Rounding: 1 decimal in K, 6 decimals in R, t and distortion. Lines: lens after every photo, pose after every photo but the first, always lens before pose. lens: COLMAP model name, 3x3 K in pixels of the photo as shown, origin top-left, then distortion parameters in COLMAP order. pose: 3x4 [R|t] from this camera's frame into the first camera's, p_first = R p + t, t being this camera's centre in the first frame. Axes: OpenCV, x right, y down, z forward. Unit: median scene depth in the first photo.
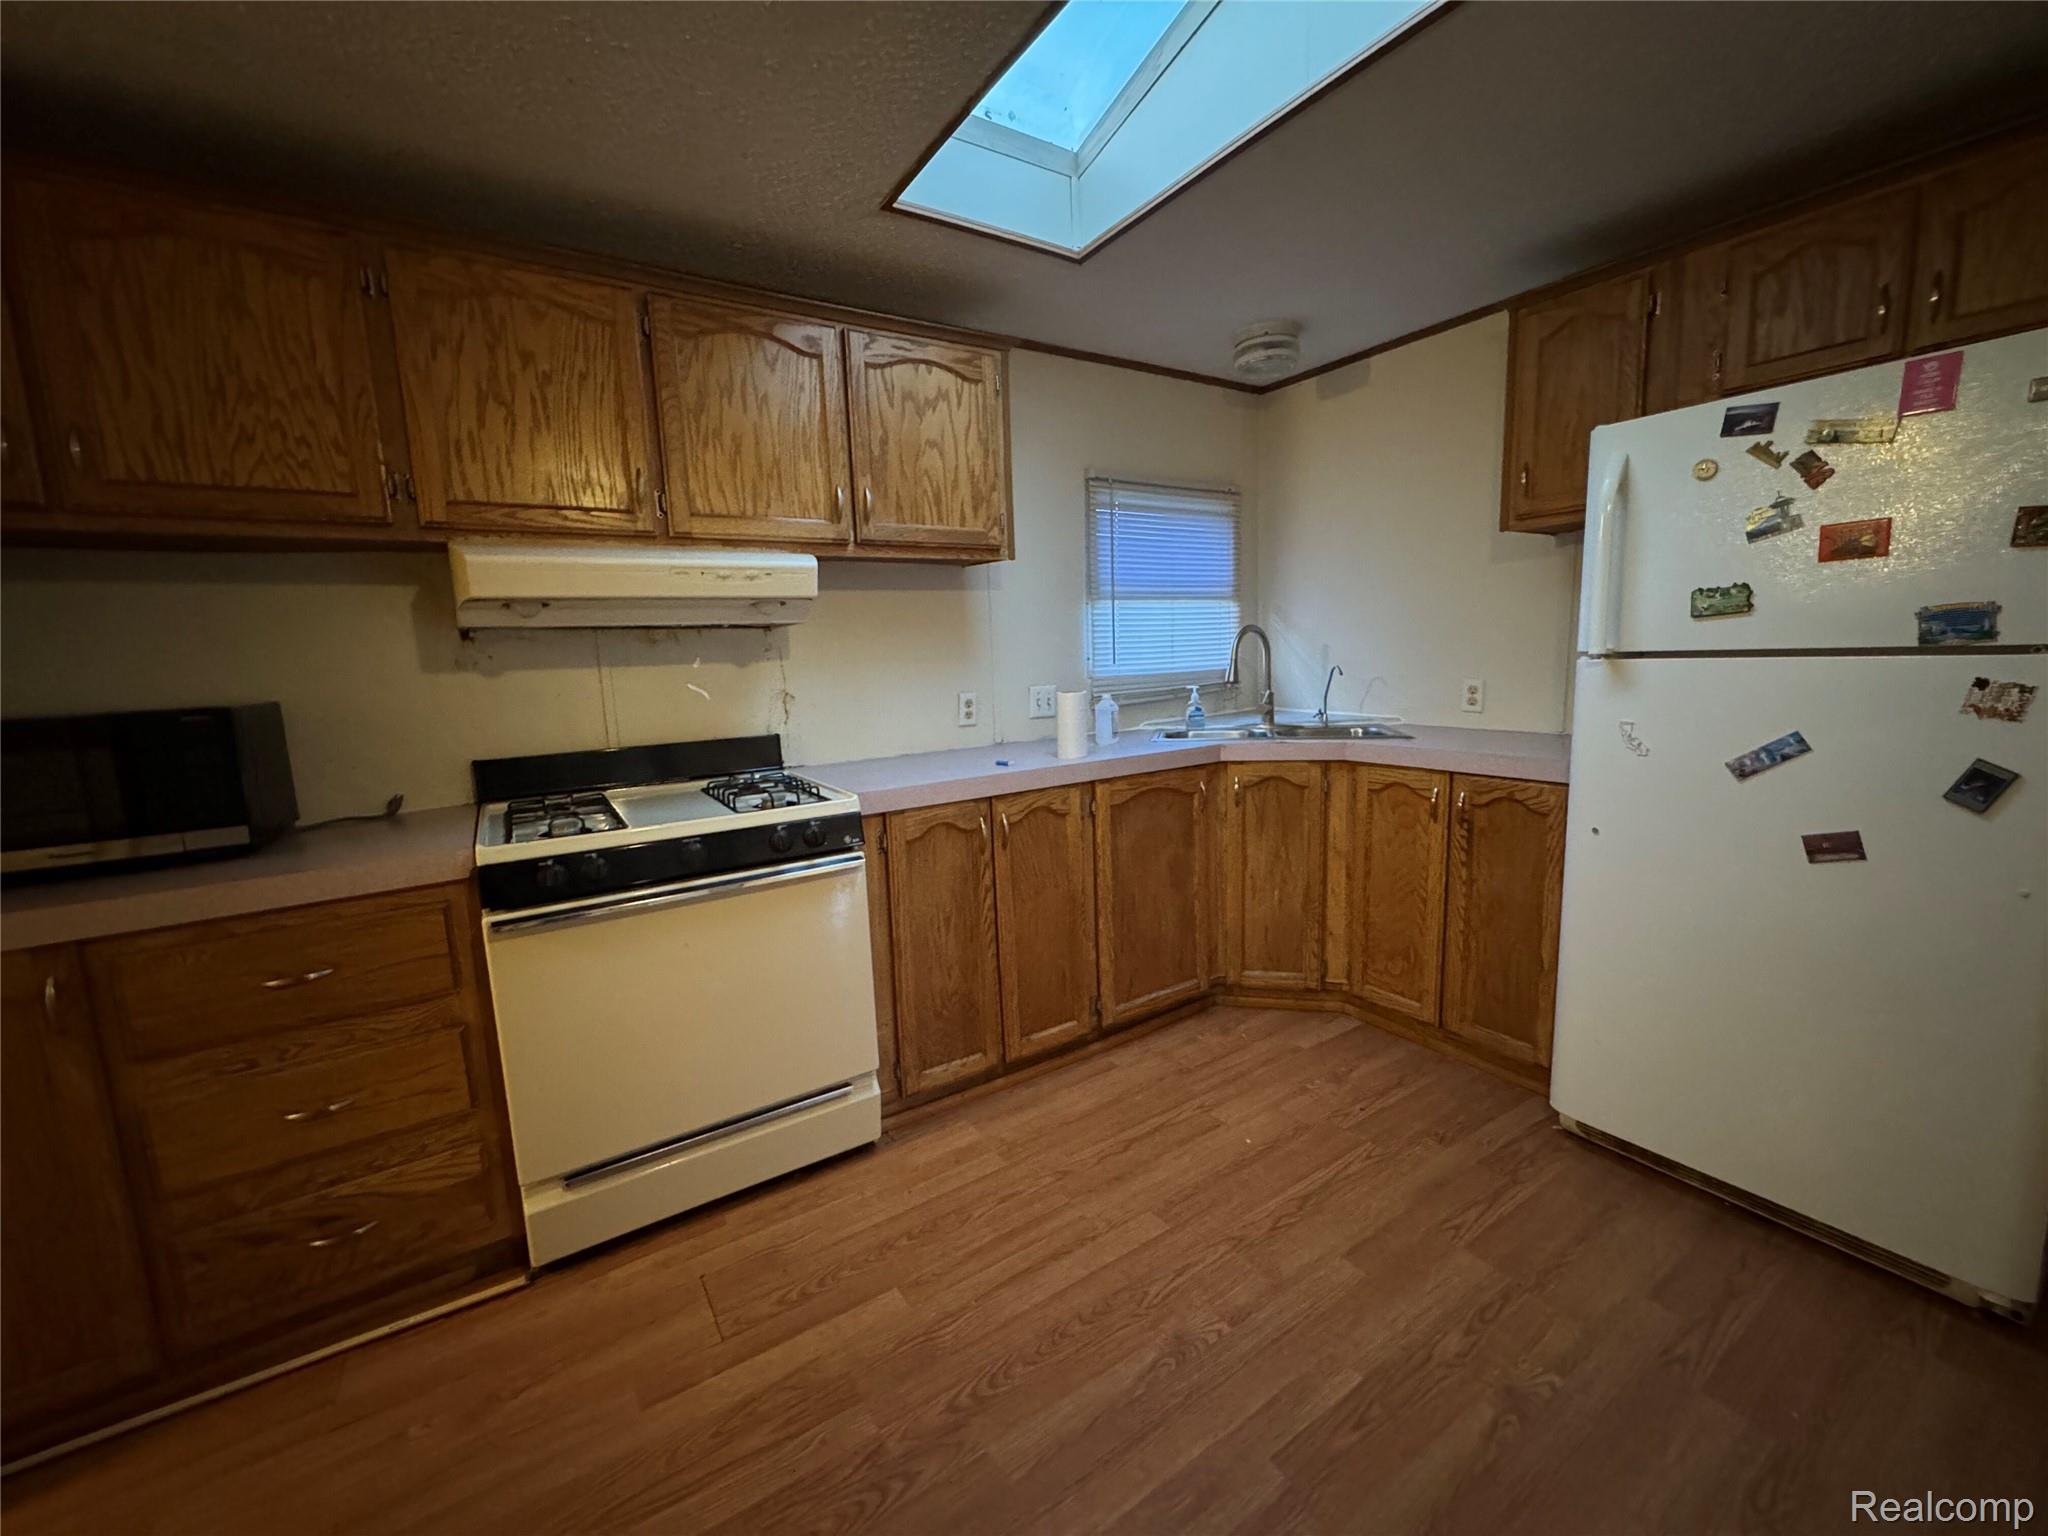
lens RADIAL K [[813.8, 0, 1024.0], [0, 813.8, 768.0], [0, 0, 1]] dist [-0.003426, -0.000025]
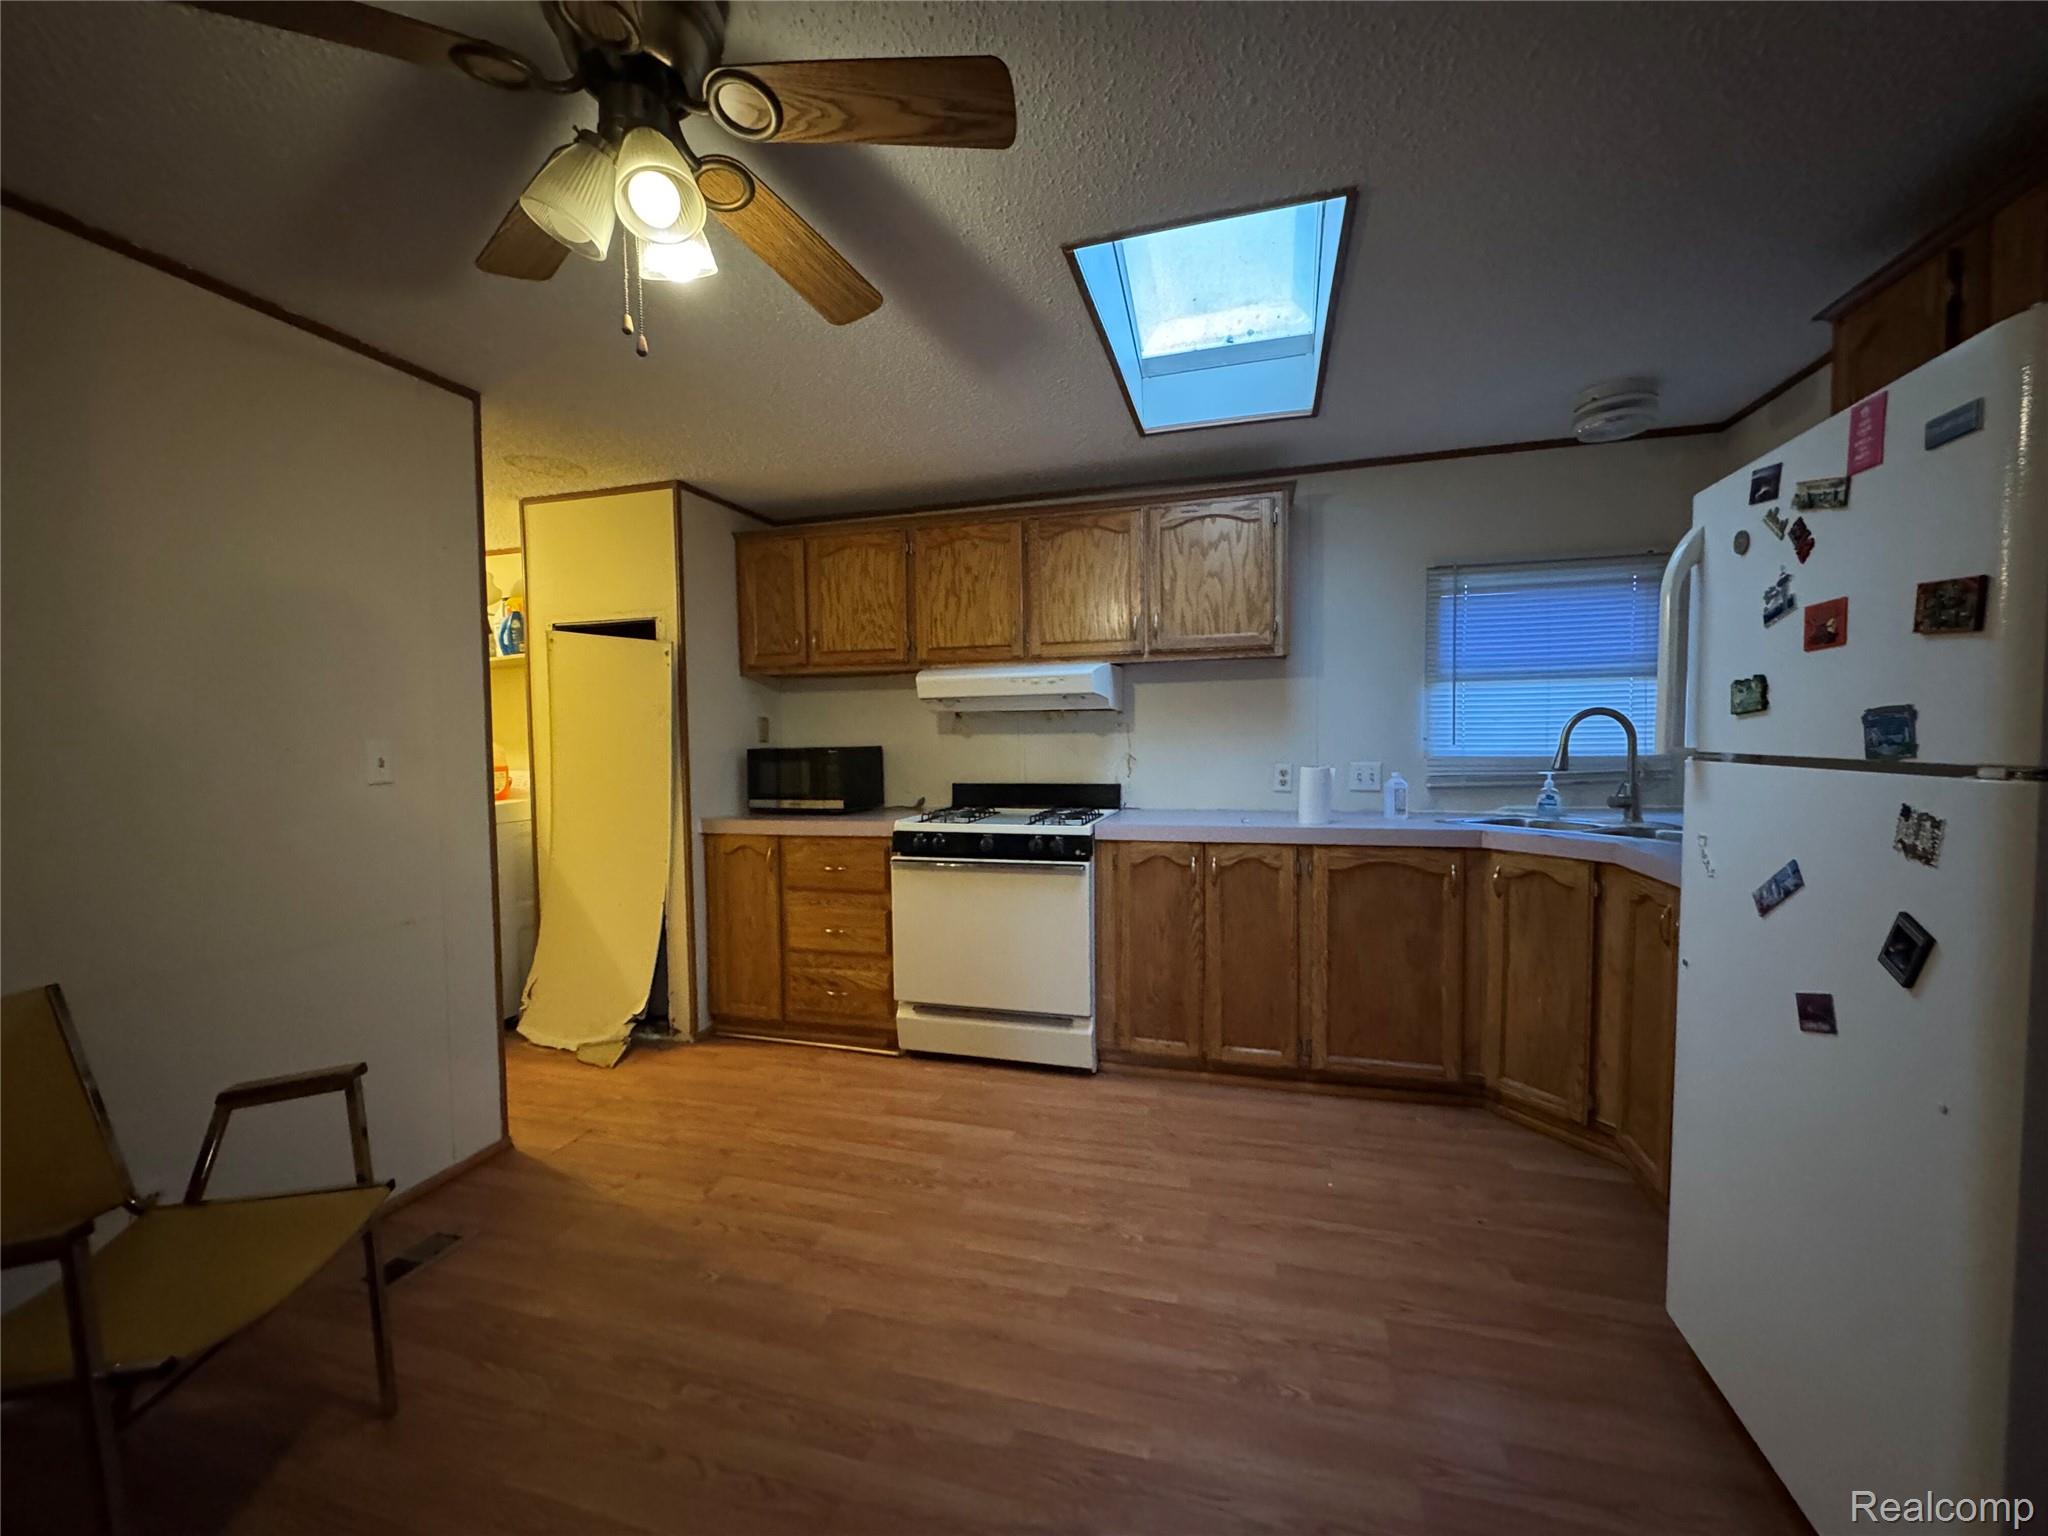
lens RADIAL K [[813.8, 0, 1024.0], [0, 813.8, 768.0], [0, 0, 1]] dist [-0.003426, -0.000025]
pose [[0.650389, 0.061365, -0.757119, 0.748051], [-0.120598, 0.992431, -0.023160, -0.017723], [0.749967, 0.106370, 0.652866, -0.067730]]
